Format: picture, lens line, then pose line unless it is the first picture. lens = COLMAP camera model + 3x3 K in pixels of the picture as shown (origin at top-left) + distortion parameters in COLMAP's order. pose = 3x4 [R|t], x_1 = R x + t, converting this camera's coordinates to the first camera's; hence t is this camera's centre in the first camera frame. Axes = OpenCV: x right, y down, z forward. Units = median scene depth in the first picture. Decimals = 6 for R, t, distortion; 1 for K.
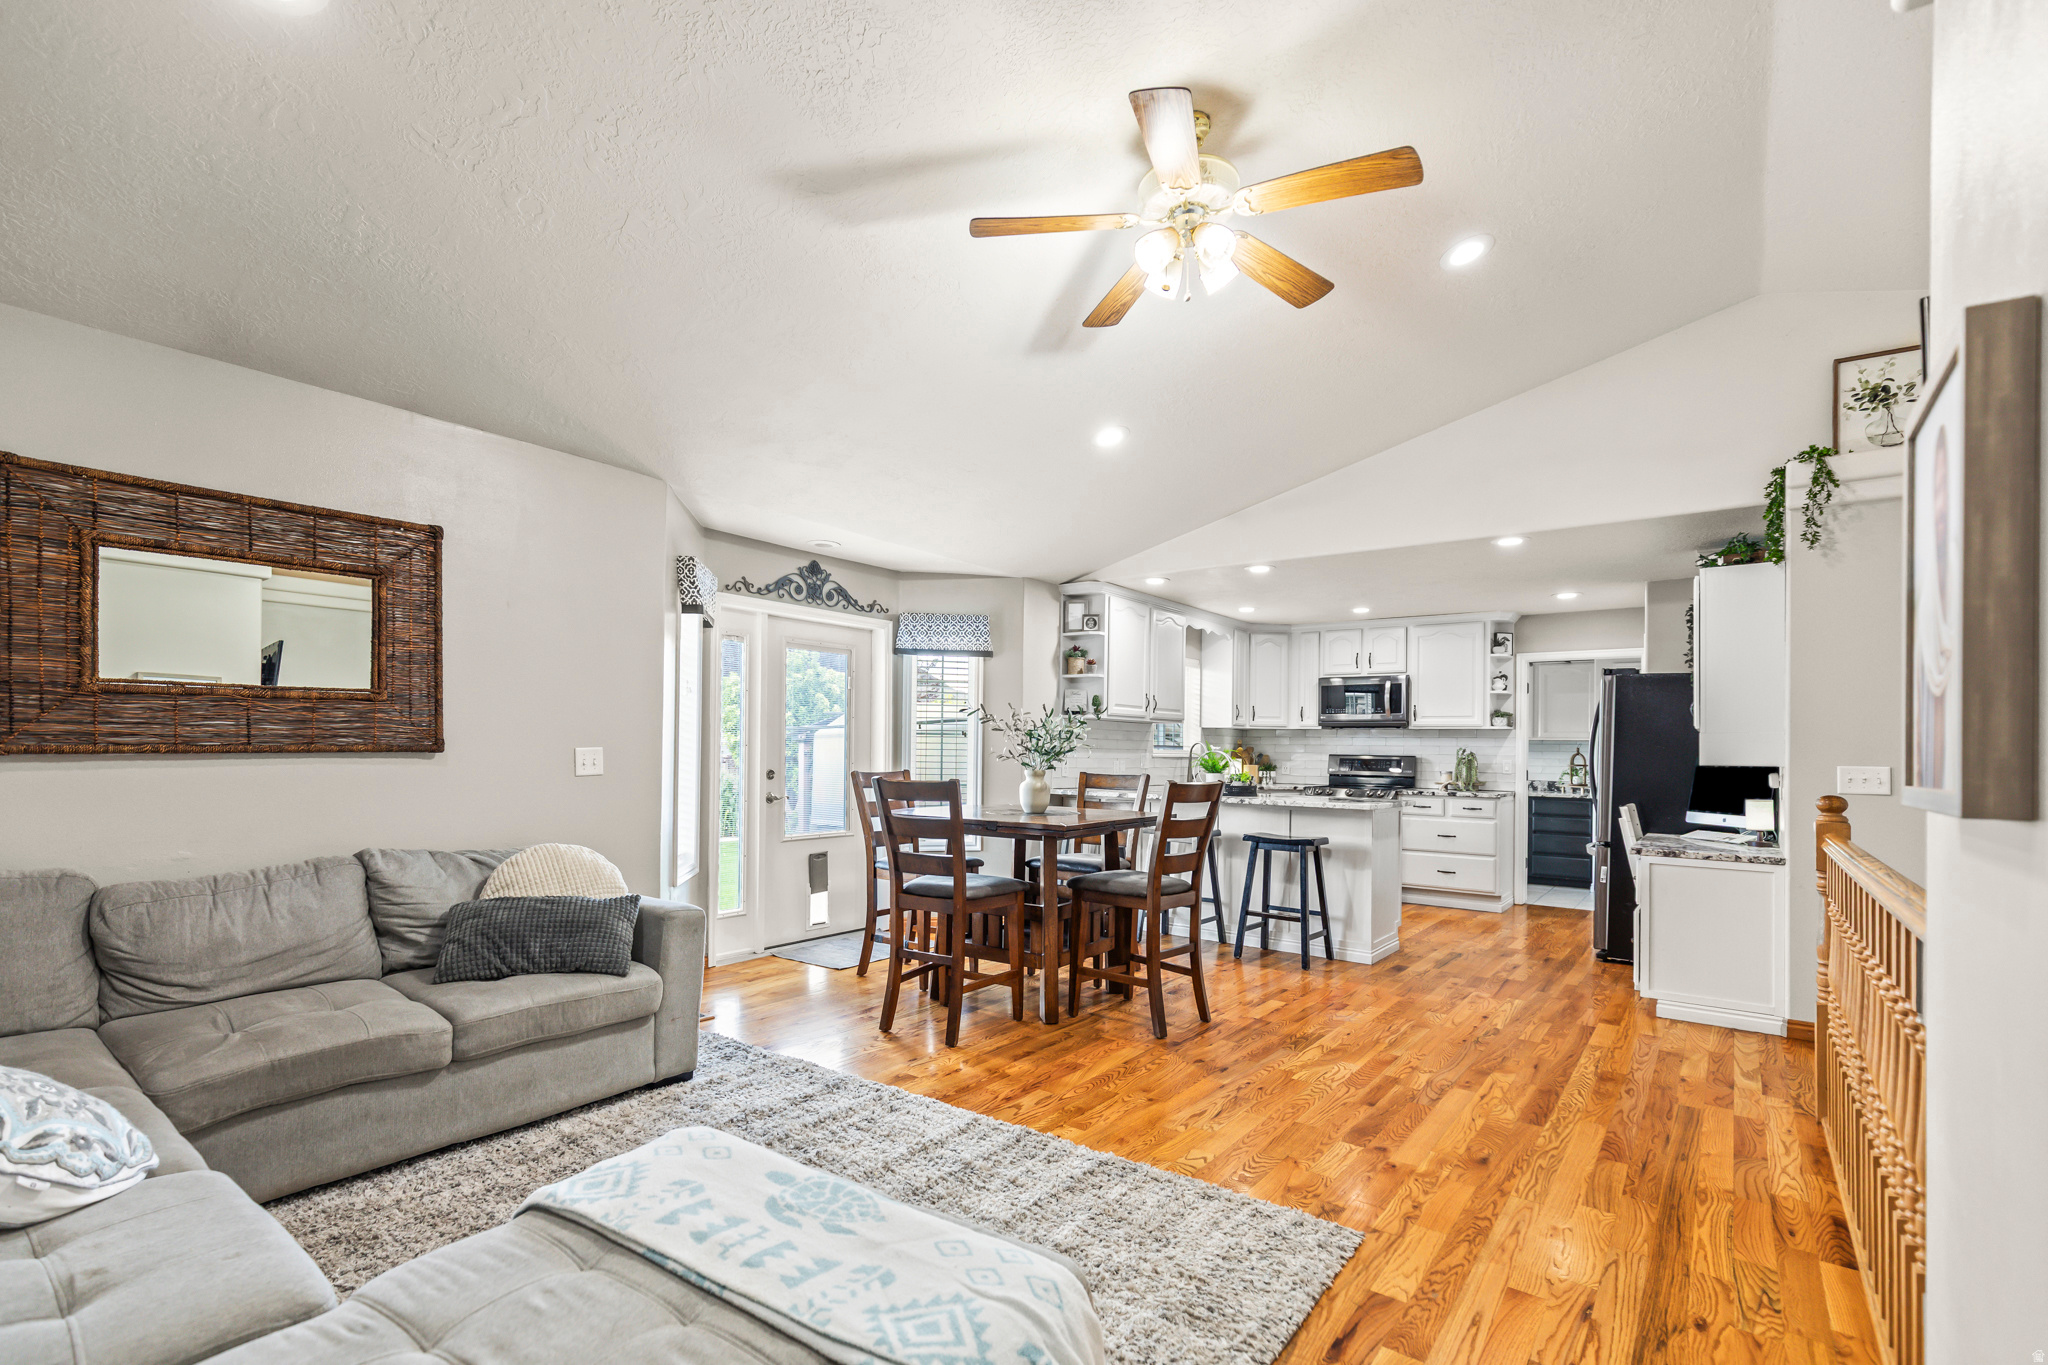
lens RADIAL K [[940.9, 0, 1017.9], [0, 940.9, 733.0], [0, 0, 1]] dist [0.013325, 0.000222]
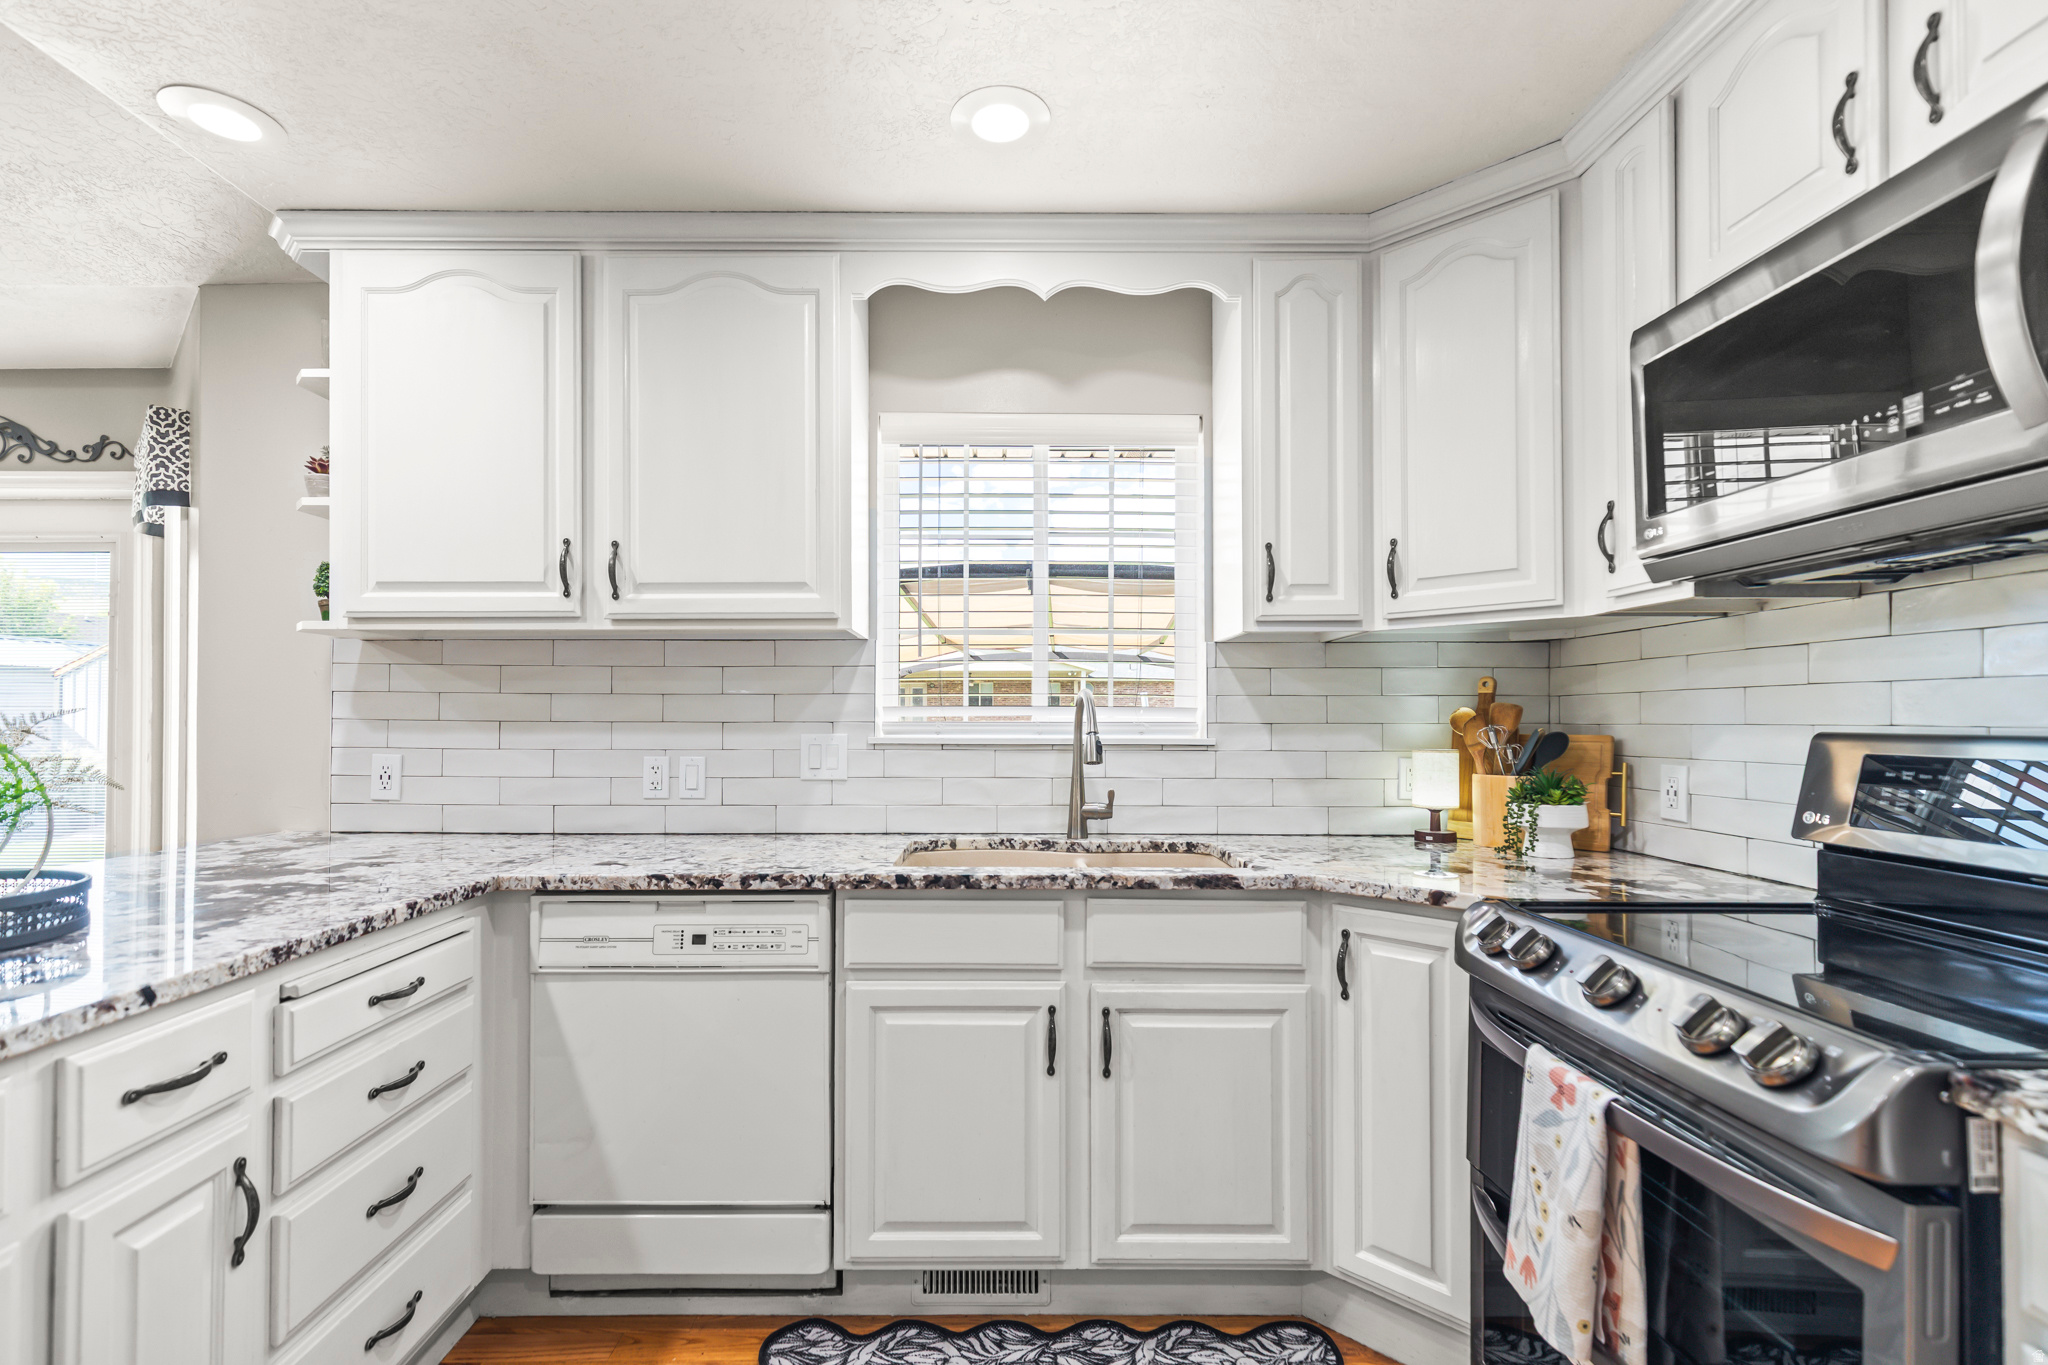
lens RADIAL K [[931.0, 0, 991.1], [0, 931.0, 711.4], [0, 0, 1]] dist [0.001922, -0.000136]
pose [[0.602735, -0.021864, -0.797641, 0.491047], [0.022891, 0.999687, -0.010105, 0.021866], [0.797613, -0.012168, 0.603047, 0.988190]]
